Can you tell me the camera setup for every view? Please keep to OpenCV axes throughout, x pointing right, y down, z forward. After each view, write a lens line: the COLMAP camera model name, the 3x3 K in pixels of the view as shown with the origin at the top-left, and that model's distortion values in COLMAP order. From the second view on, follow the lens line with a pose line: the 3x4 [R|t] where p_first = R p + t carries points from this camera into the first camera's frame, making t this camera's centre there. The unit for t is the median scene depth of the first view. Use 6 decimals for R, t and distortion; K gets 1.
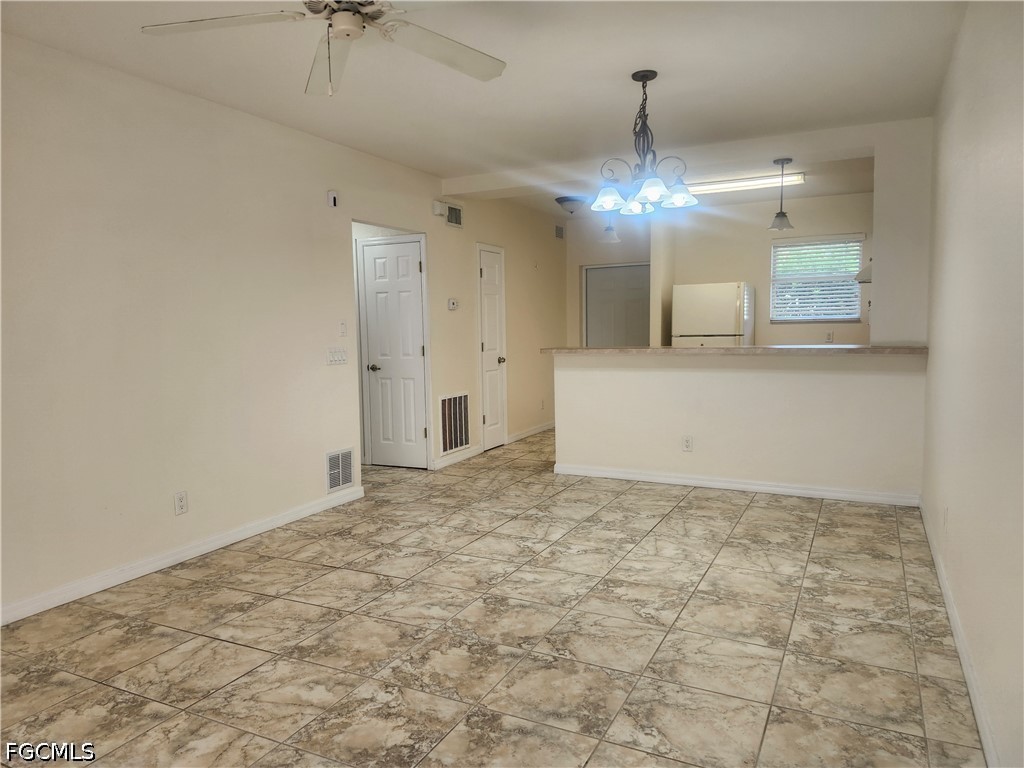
lens RADIAL K [[732.1, 0, 509.8], [0, 732.1, 349.9], [0, 0, 1]] dist [0.100687, -0.000169]
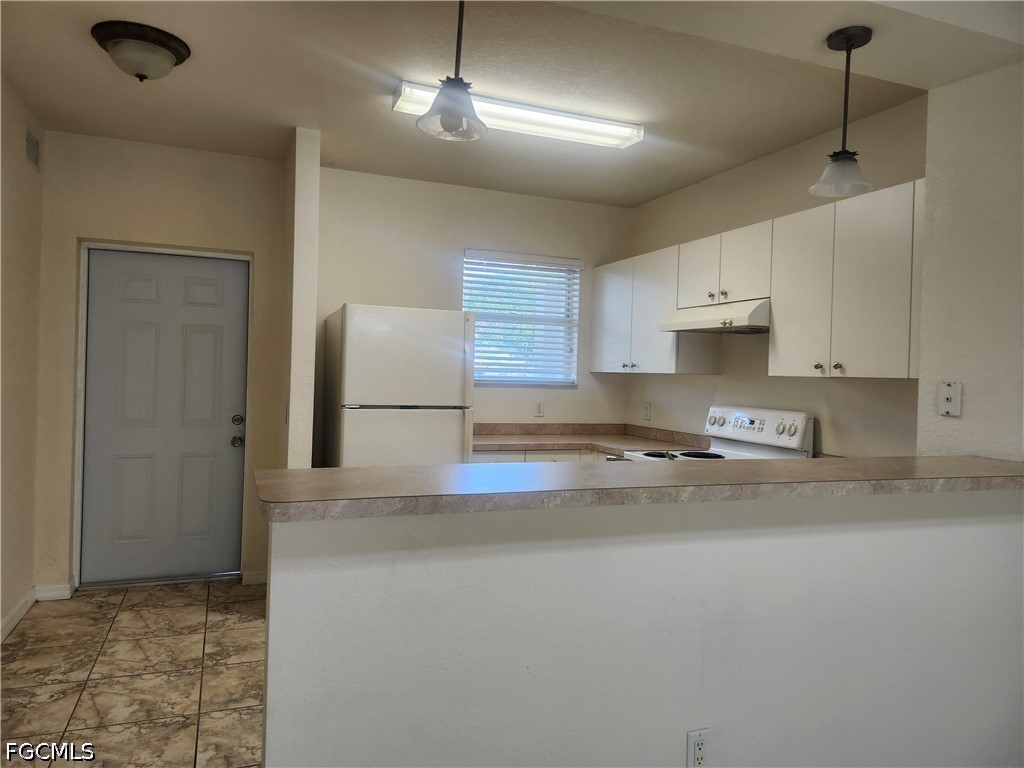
lens RADIAL K [[702.7, 0, 495.5], [0, 702.7, 374.1], [0, 0, 1]] dist [0.099149, -0.175547]
pose [[0.686754, 0.037034, 0.725946, -0.086807], [-0.011345, 0.999126, -0.040238, -0.040836], [-0.726802, 0.019397, 0.686573, 1.095395]]
